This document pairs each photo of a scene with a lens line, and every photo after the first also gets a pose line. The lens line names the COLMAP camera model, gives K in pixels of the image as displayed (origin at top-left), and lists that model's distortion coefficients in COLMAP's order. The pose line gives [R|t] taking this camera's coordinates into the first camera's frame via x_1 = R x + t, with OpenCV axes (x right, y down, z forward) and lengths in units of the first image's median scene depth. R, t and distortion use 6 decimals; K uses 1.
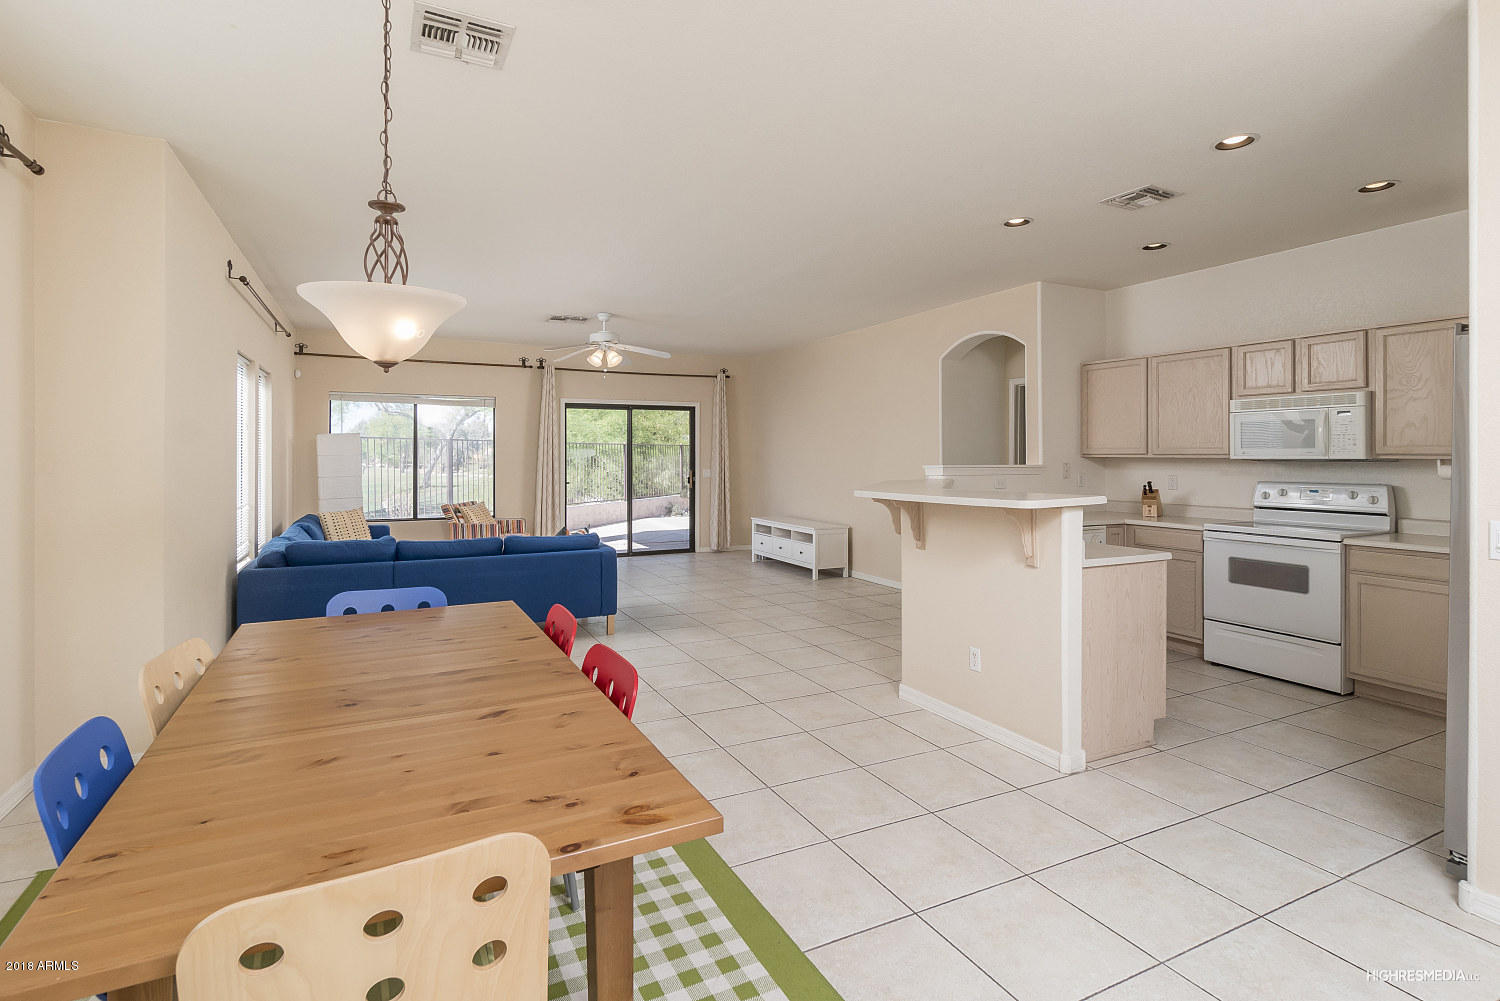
lens RADIAL K [[729.8, 0, 747.2], [0, 729.8, 461.3], [0, 0, 1]] dist [-0.001109, -0.000632]
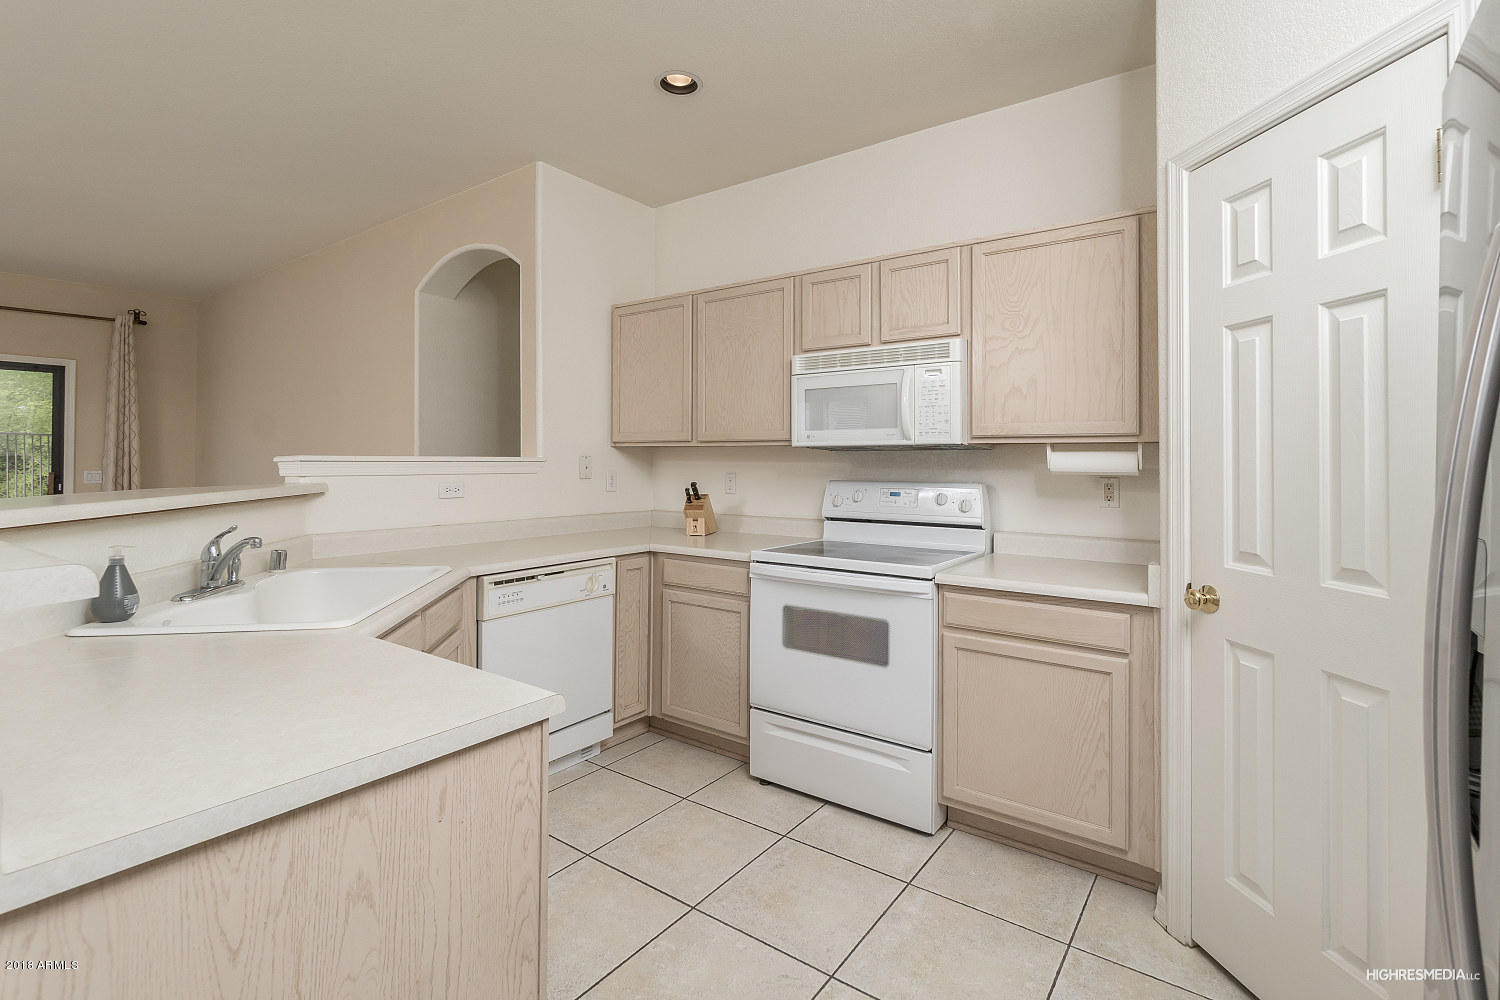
lens RADIAL K [[683.8, 0, 777.6], [0, 683.8, 472.5], [0, 0, 1]] dist [-0.011250, -0.000286]
pose [[0.876053, -0.001978, 0.482210, 0.329568], [-0.001356, 0.999978, 0.006565, 0.014965], [-0.482212, -0.006405, 0.876031, 0.435851]]
